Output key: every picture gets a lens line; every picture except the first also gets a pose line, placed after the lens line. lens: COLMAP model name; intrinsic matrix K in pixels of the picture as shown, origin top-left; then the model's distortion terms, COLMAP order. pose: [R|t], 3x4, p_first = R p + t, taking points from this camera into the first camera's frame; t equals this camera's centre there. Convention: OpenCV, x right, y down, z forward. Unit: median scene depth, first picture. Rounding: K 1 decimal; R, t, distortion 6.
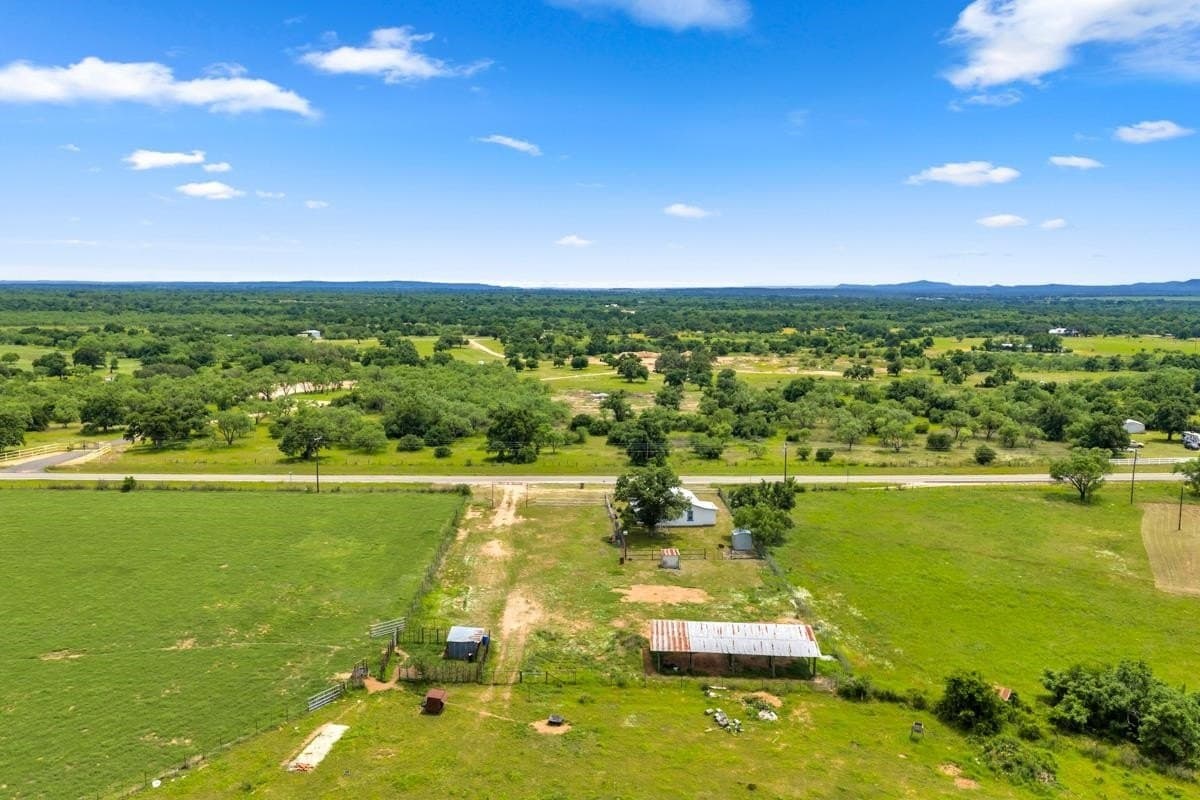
lens RADIAL K [[992.7, 0, 598.2], [0, 992.7, 393.9], [0, 0, 1]] dist [0.026316, -0.052079]
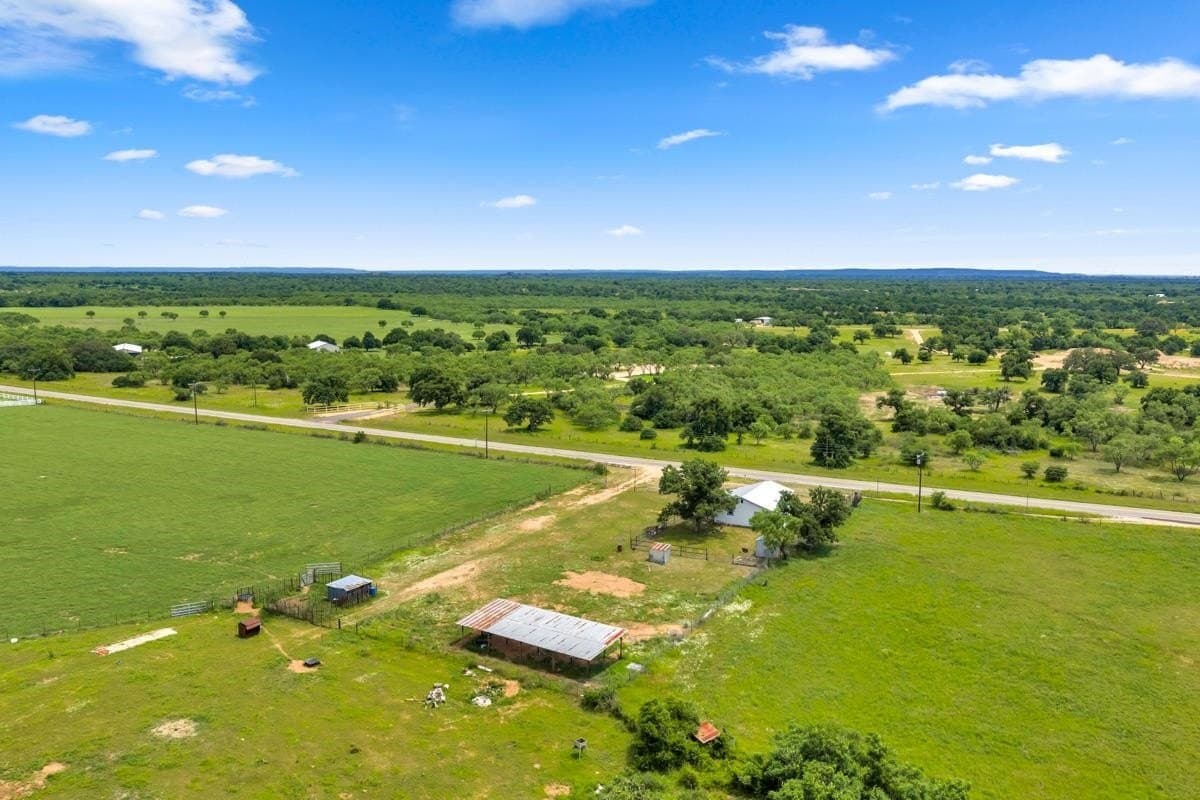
lens RADIAL K [[992.7, 0, 598.2], [0, 992.7, 393.9], [0, 0, 1]] dist [0.026316, -0.052079]
pose [[0.861205, 0.059388, -0.504776, 0.311812], [-0.053180, 0.998228, 0.026713, -0.008232], [0.505467, 0.003839, 0.862837, 0.077578]]
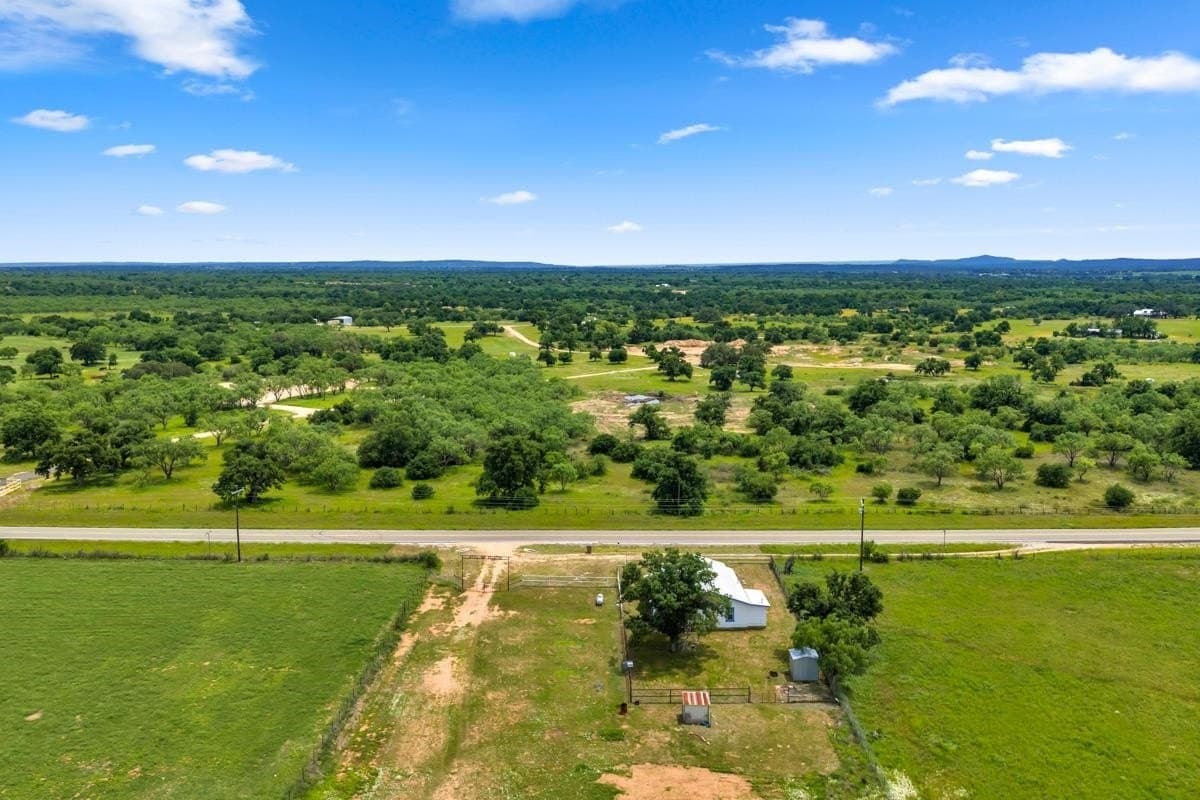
lens RADIAL K [[992.7, 0, 598.2], [0, 992.7, 393.9], [0, 0, 1]] dist [0.026316, -0.052079]
pose [[0.998540, -0.000372, -0.054012, 0.026723], [0.001578, 0.999750, 0.022291, -0.036527], [0.053991, -0.022344, 0.998291, 0.207697]]
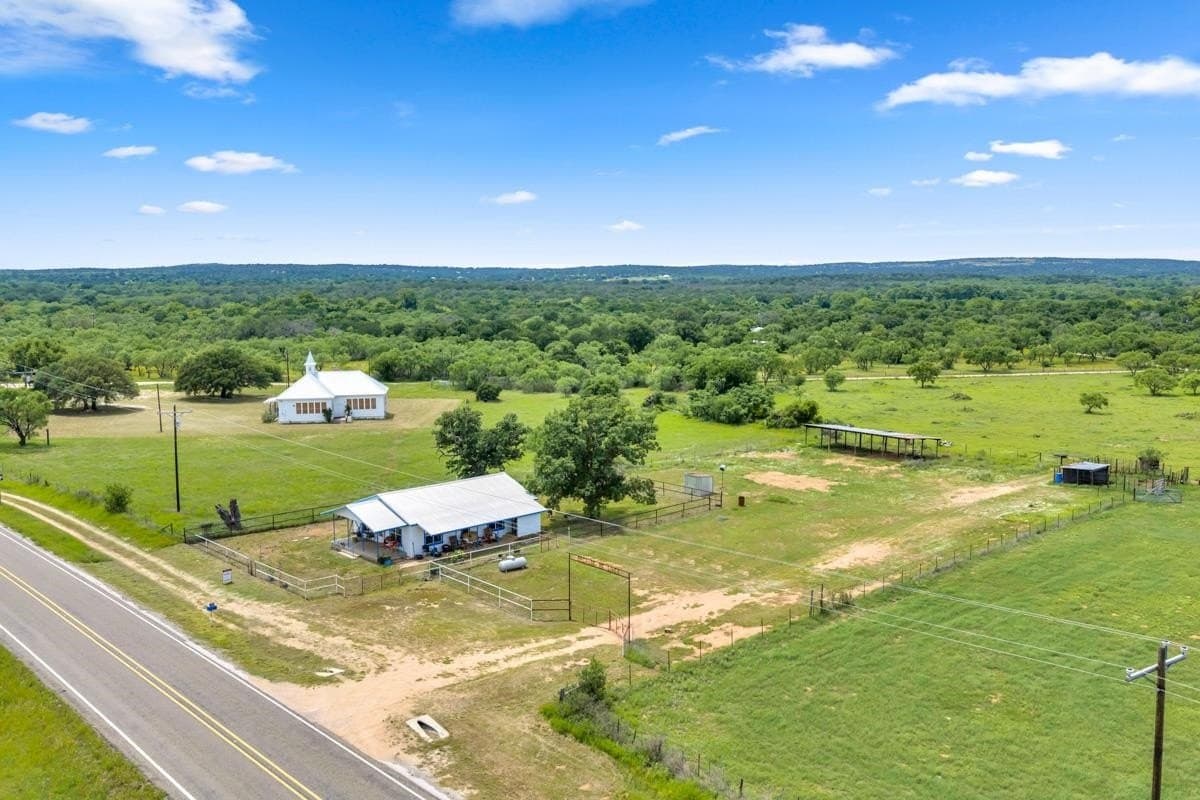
lens RADIAL K [[995.1, 0, 600.0], [0, 995.1, 400.0], [0, 0, 1]] dist [0.015391, -0.029843]
pose [[-0.635993, -0.102161, 0.764903, -0.275129], [0.080300, 0.977056, 0.197263, -0.029917], [-0.767506, 0.186879, -0.613197, 0.928989]]
